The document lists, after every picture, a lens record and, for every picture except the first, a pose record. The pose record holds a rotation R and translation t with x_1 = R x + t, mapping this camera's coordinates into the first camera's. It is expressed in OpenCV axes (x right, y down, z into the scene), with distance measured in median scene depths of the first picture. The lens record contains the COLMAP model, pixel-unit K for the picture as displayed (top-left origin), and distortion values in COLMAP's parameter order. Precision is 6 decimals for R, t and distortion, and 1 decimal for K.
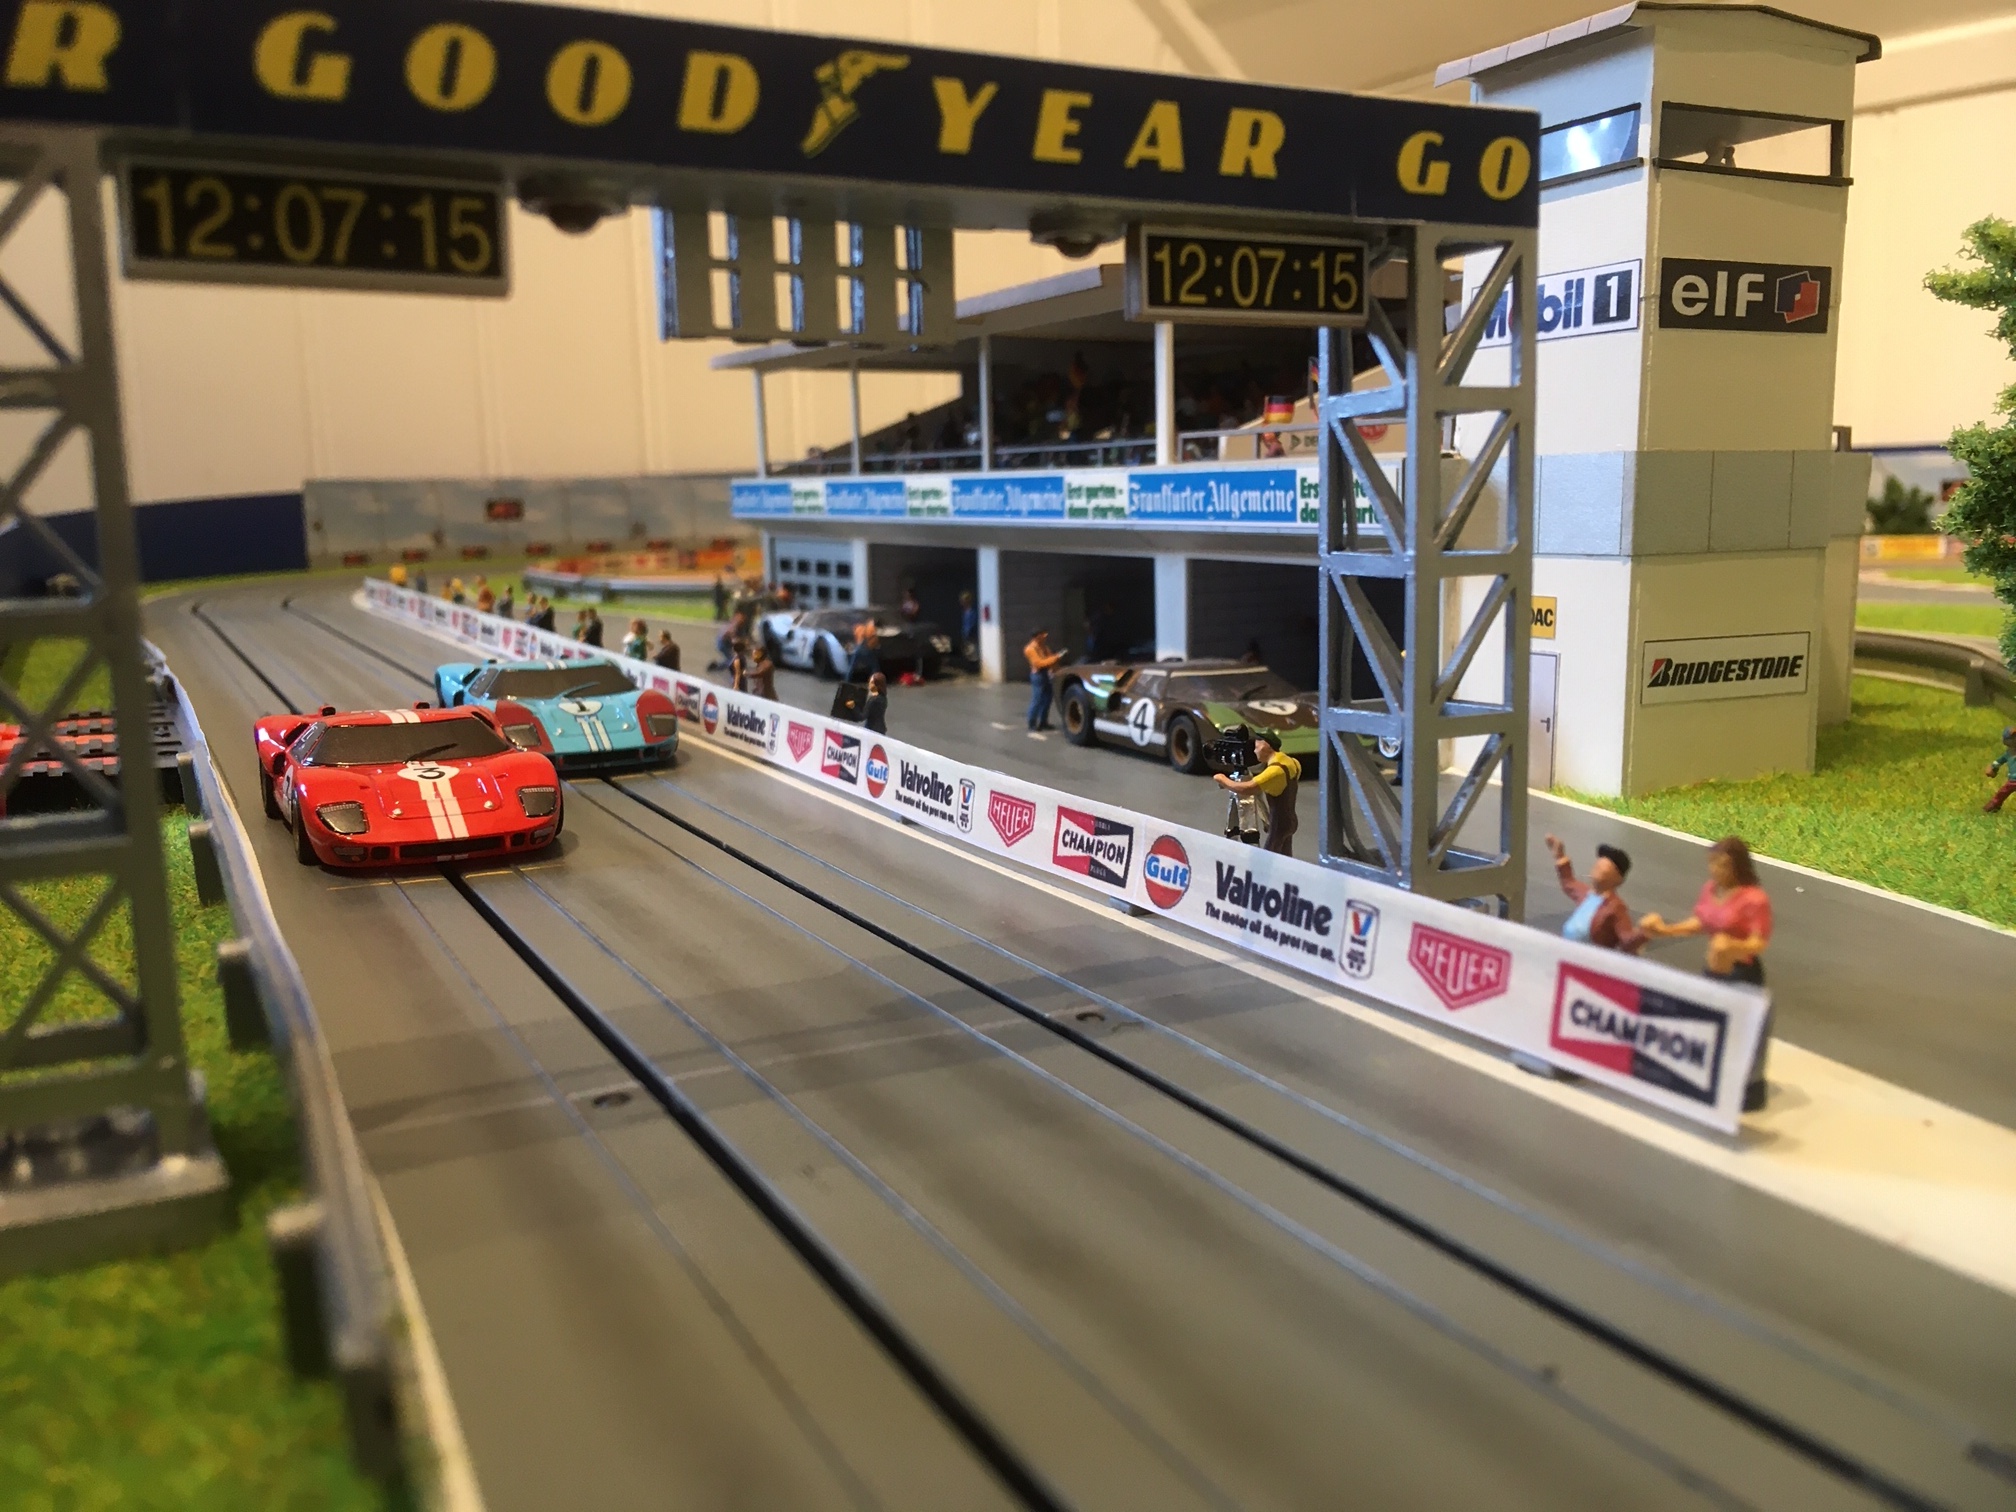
lens RADIAL K [[1759.0, 0, 1050.6], [0, 1759.0, 749.5], [0, 0, 1]] dist [0.076166, -0.122970]
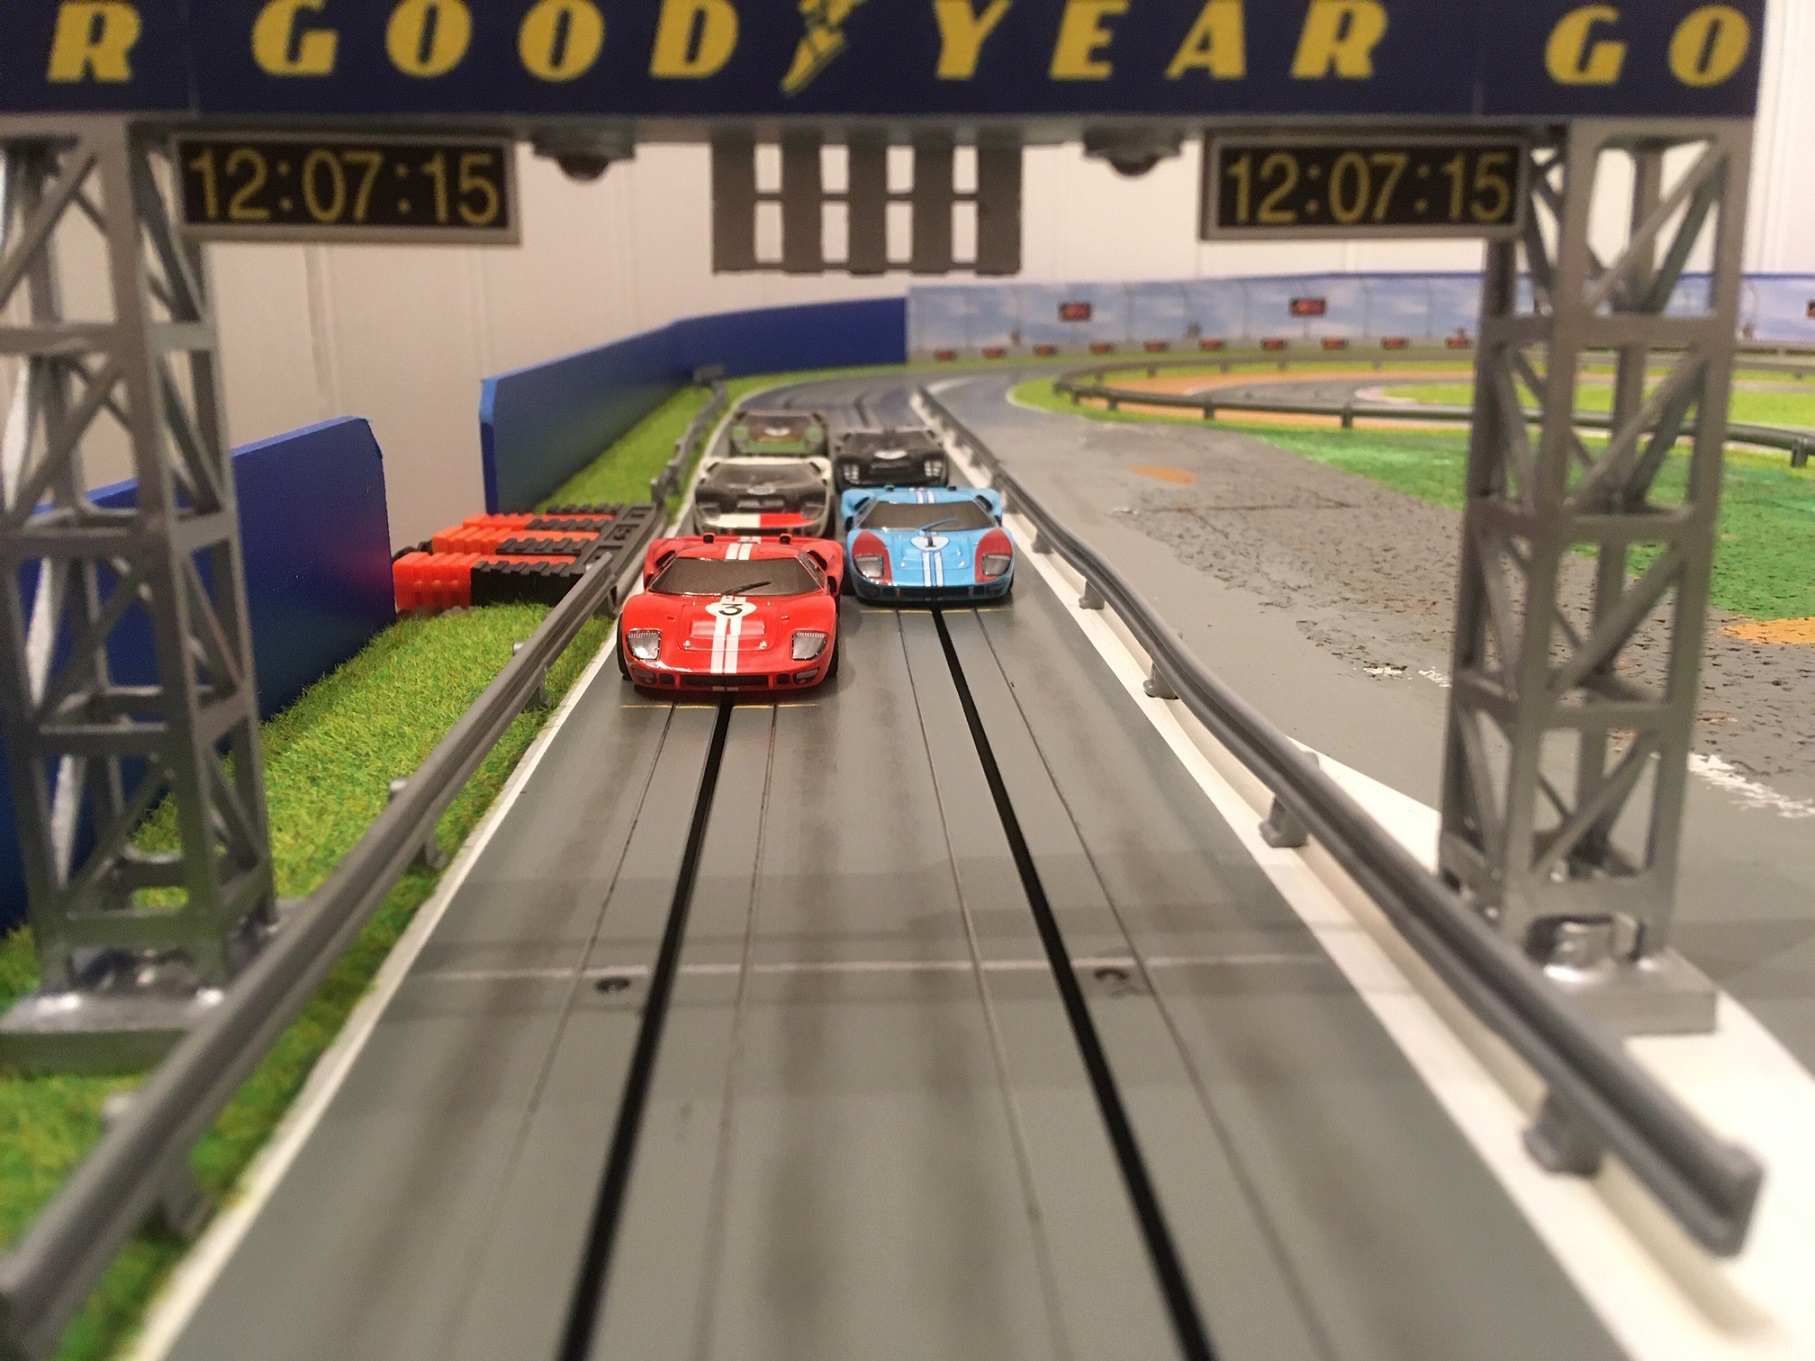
lens RADIAL K [[1583.6, 0, 905.0], [0, 1583.6, 682.1], [0, 0, 1]] dist [0.076166, -0.122970]
pose [[0.907359, 0.114195, -0.404548, 0.266096], [-0.072984, 0.990573, 0.115923, -0.104310], [0.413972, -0.075658, 0.907140, 0.178718]]
